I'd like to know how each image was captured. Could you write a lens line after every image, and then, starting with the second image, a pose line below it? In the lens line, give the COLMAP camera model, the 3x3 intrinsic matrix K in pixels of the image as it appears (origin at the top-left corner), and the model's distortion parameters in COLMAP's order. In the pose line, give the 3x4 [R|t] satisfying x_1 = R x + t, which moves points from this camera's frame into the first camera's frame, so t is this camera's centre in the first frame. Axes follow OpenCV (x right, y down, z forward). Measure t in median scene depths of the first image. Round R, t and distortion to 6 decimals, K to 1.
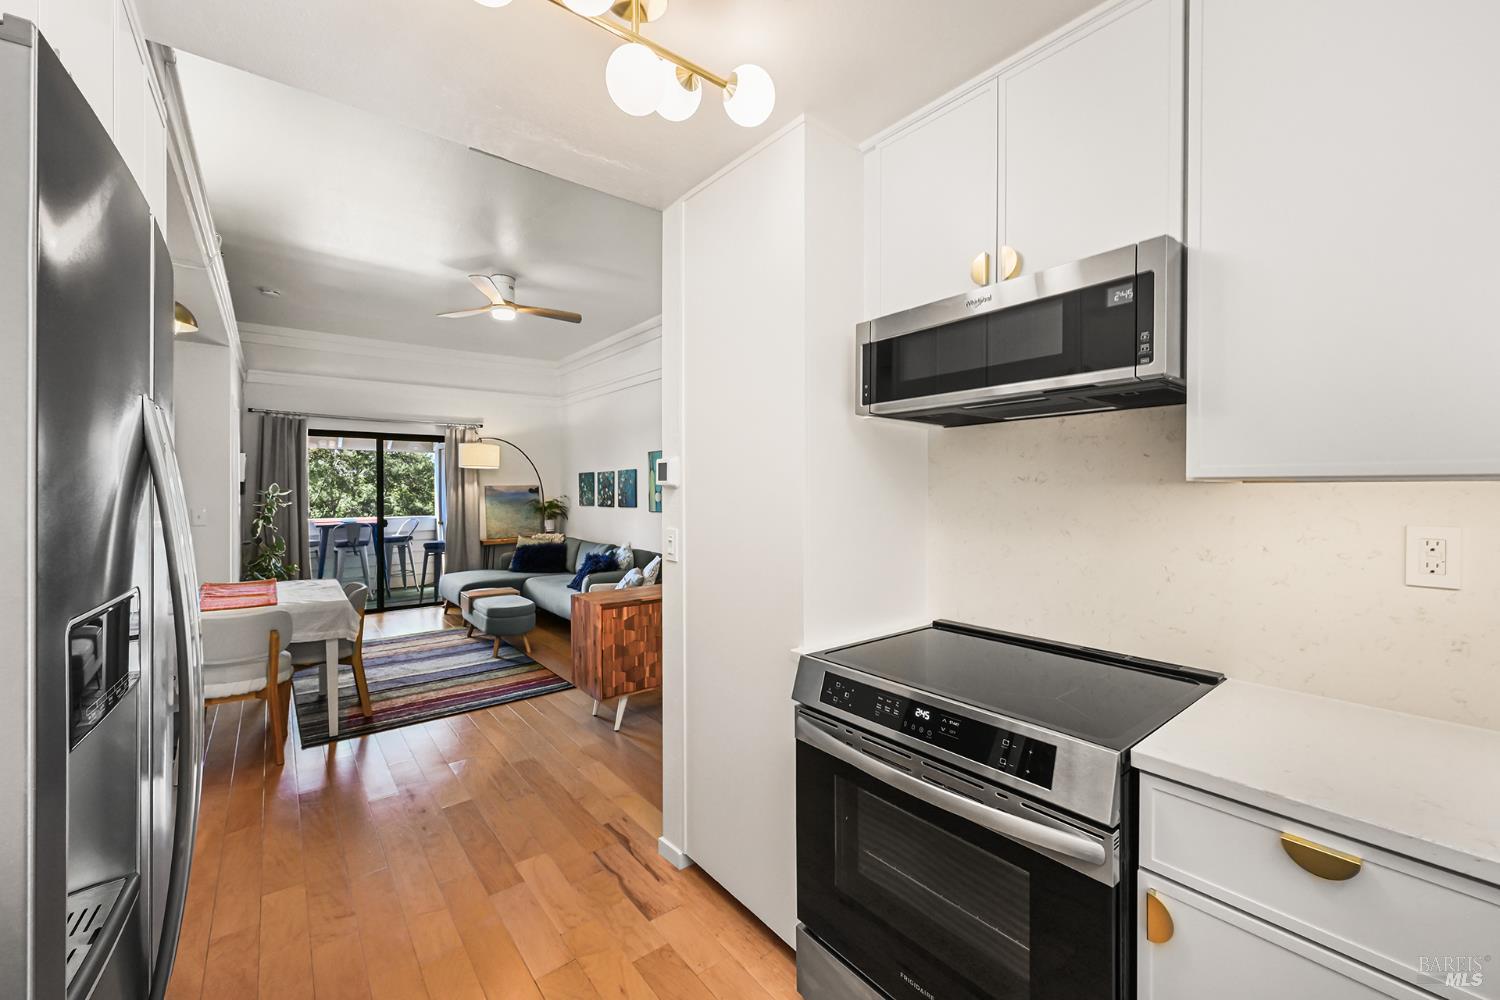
lens RADIAL K [[593.9, 0, 757.6], [0, 593.9, 494.1], [0, 0, 1]] dist [-0.001811, -0.000717]
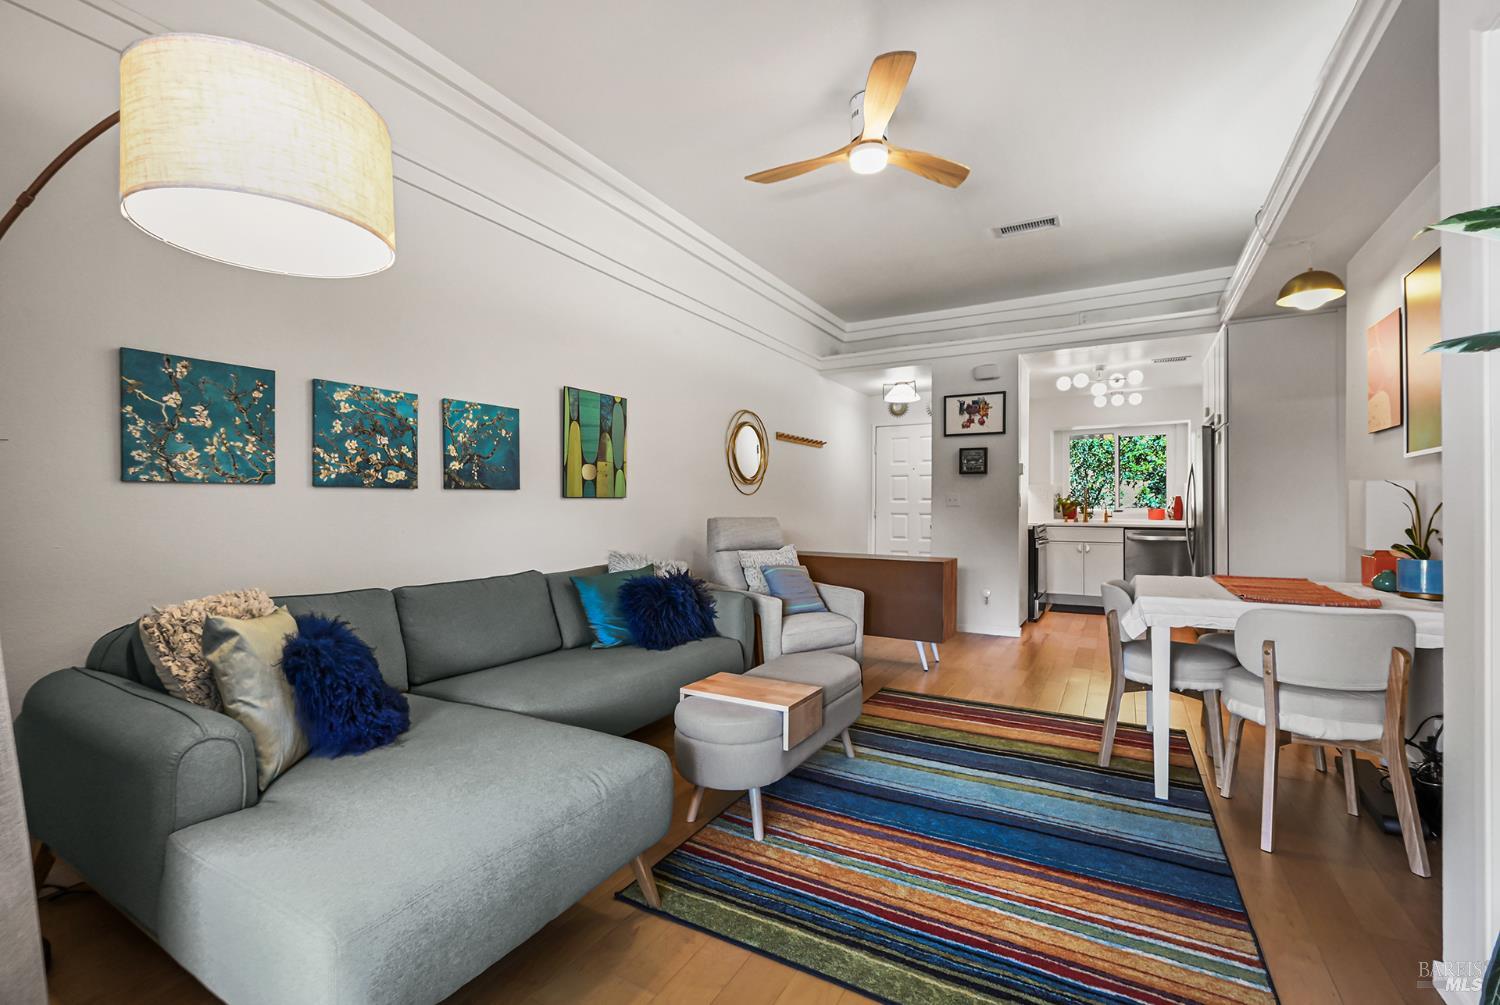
lens RADIAL K [[645.3, 0, 746.0], [0, 645.3, 505.6], [0, 0, 1]] dist [-0.001852, -0.000149]
pose [[-0.359616, 0.000569, 0.933100, -1.177583], [0.003637, 0.999993, 0.000792, 0.055677], [-0.933093, 0.003678, -0.359615, 1.606070]]
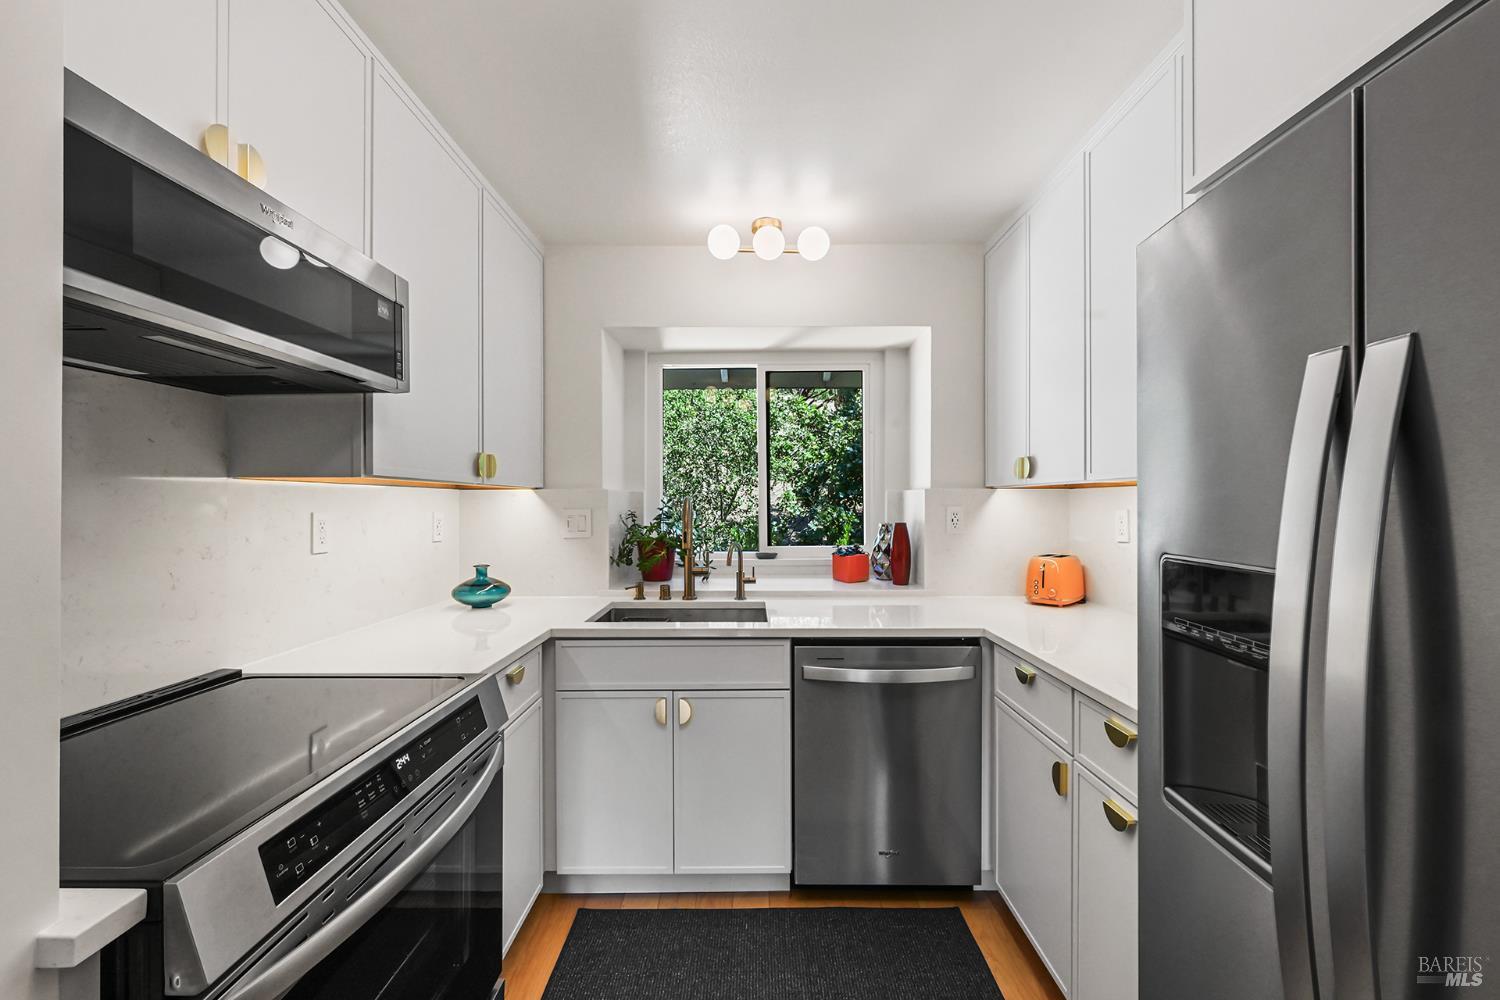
lens RADIAL K [[593.9, 0, 750.6], [0, 593.9, 502.3], [0, 0, 1]] dist [-0.001811, -0.000717]
pose [[-0.777276, 0.000602, 0.629159, -0.172558], [0.004659, 0.999978, 0.004798, 0.007031], [-0.629142, 0.006661, -0.777262, 0.392817]]
